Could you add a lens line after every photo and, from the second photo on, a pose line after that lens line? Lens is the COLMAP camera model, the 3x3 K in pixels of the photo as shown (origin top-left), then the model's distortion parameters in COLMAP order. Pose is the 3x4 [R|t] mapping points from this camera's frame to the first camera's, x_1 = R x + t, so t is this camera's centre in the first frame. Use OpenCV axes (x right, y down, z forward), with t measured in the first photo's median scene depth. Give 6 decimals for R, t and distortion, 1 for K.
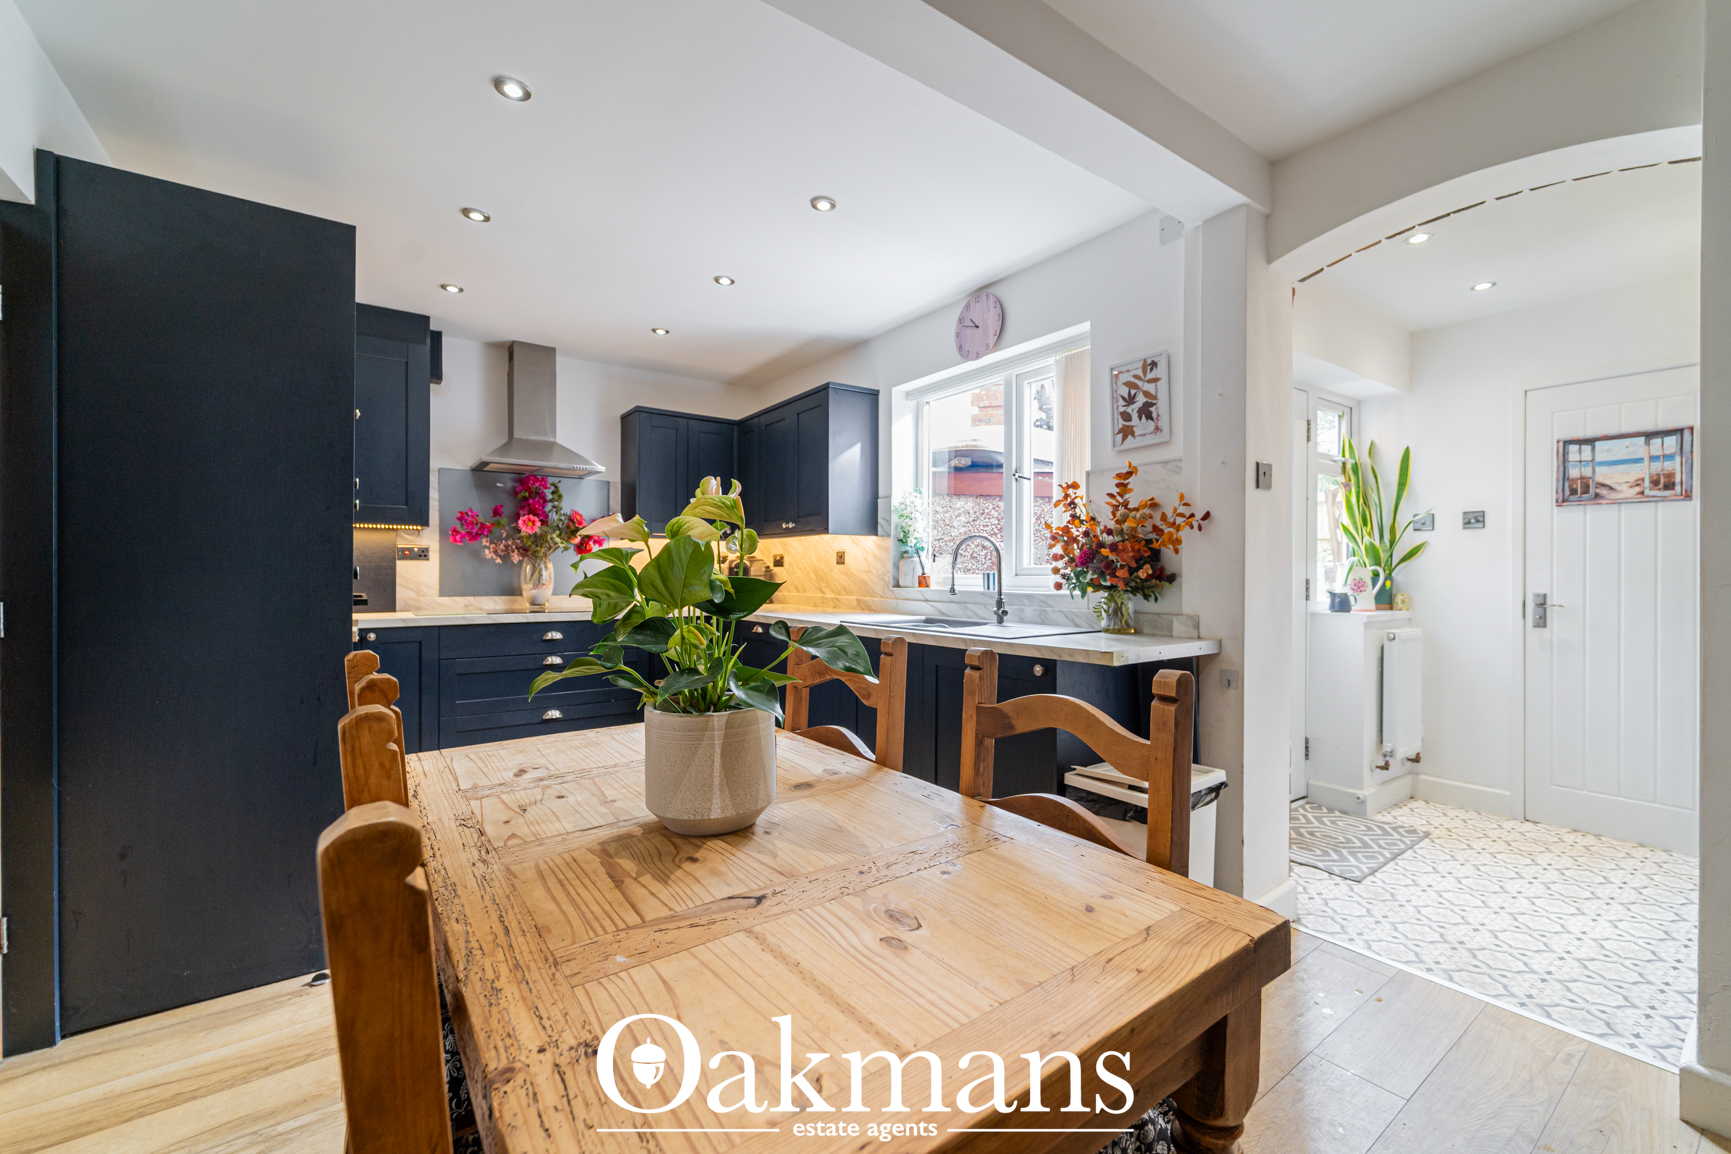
lens RADIAL K [[708.9, 0, 873.3], [0, 708.9, 574.7], [0, 0, 1]] dist [0.008641, -0.003038]
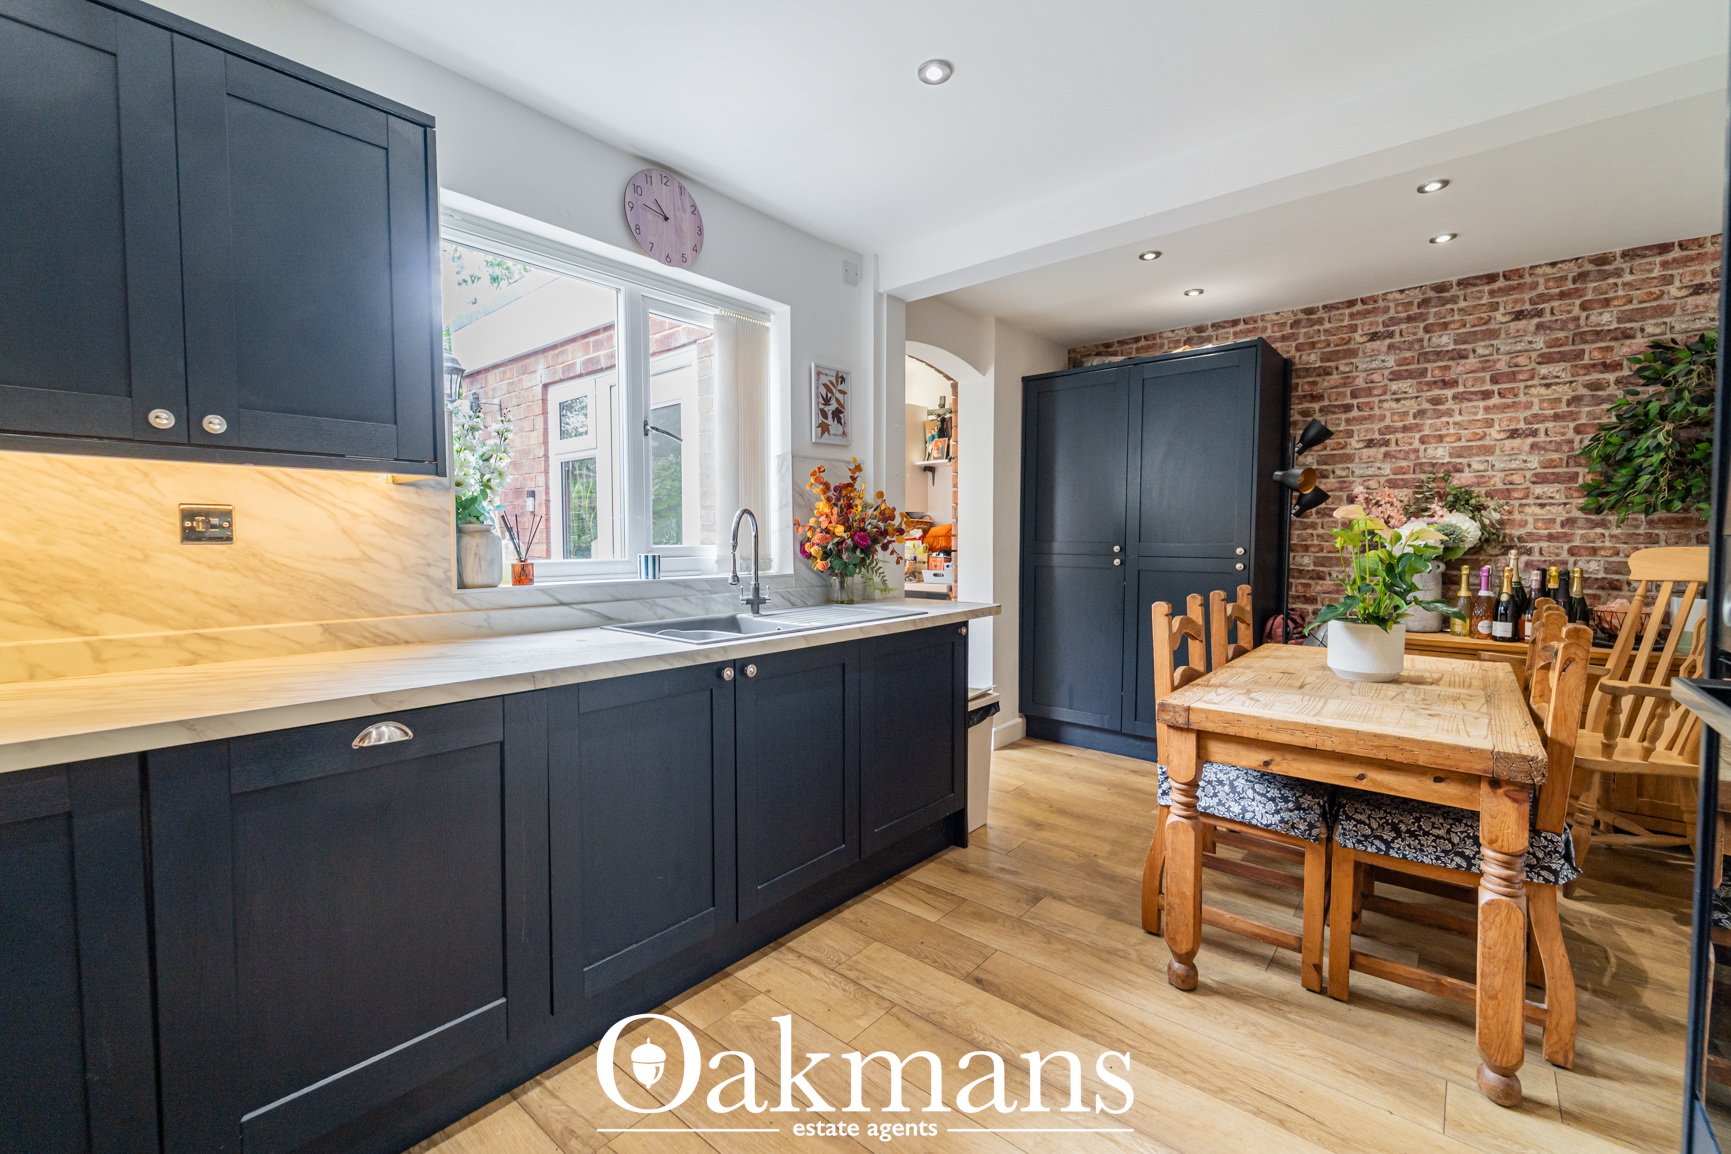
lens RADIAL K [[708.9, 0, 873.7], [0, 708.9, 574.3], [0, 0, 1]] dist [0.008641, -0.003038]
pose [[-0.240045, -0.048493, 0.969550, -0.566428], [0.006049, 0.998657, 0.051447, -0.018120], [-0.970743, 0.018215, -0.239430, 0.874704]]
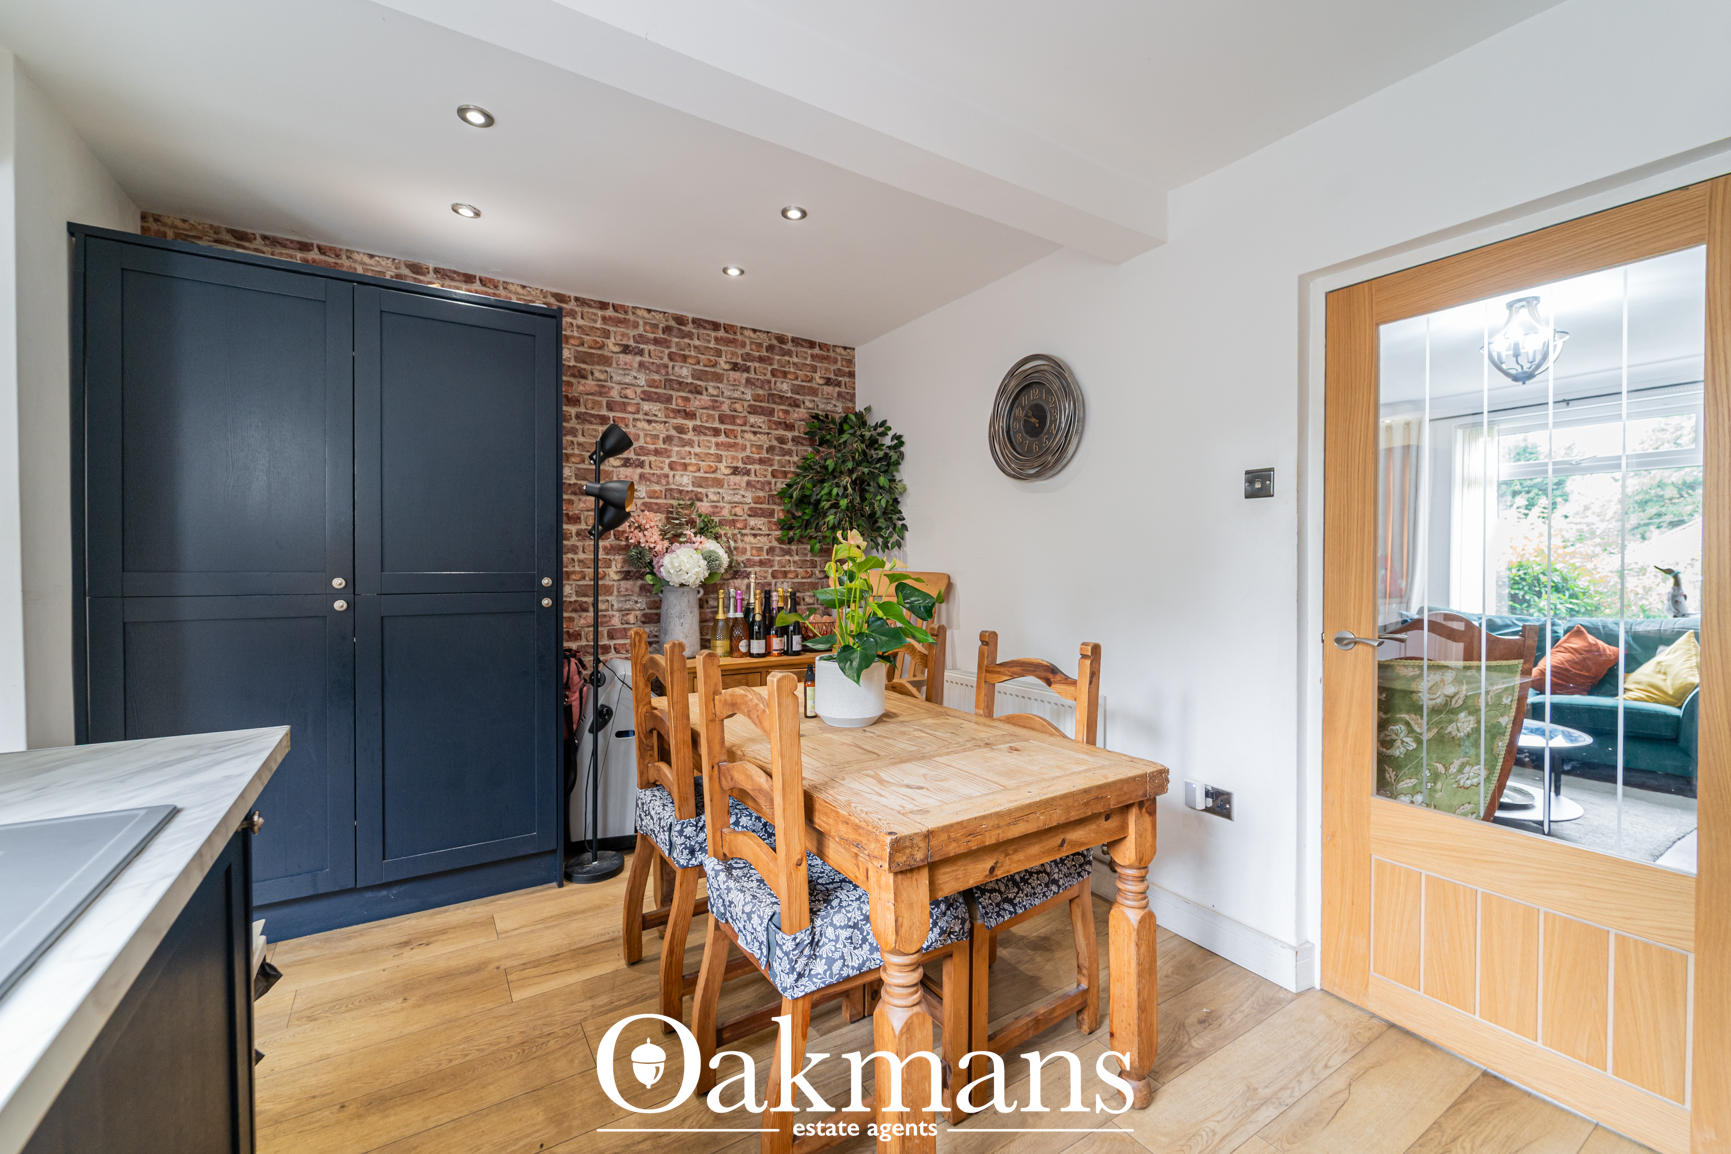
lens RADIAL K [[708.9, 0, 855.1], [0, 708.9, 570.9], [0, 0, 1]] dist [0.008641, -0.003038]
pose [[-0.997675, -0.002375, 0.068105, -0.117844], [-0.000944, 0.999778, 0.021038, -0.023782], [-0.068140, 0.020924, -0.997456, 0.865754]]
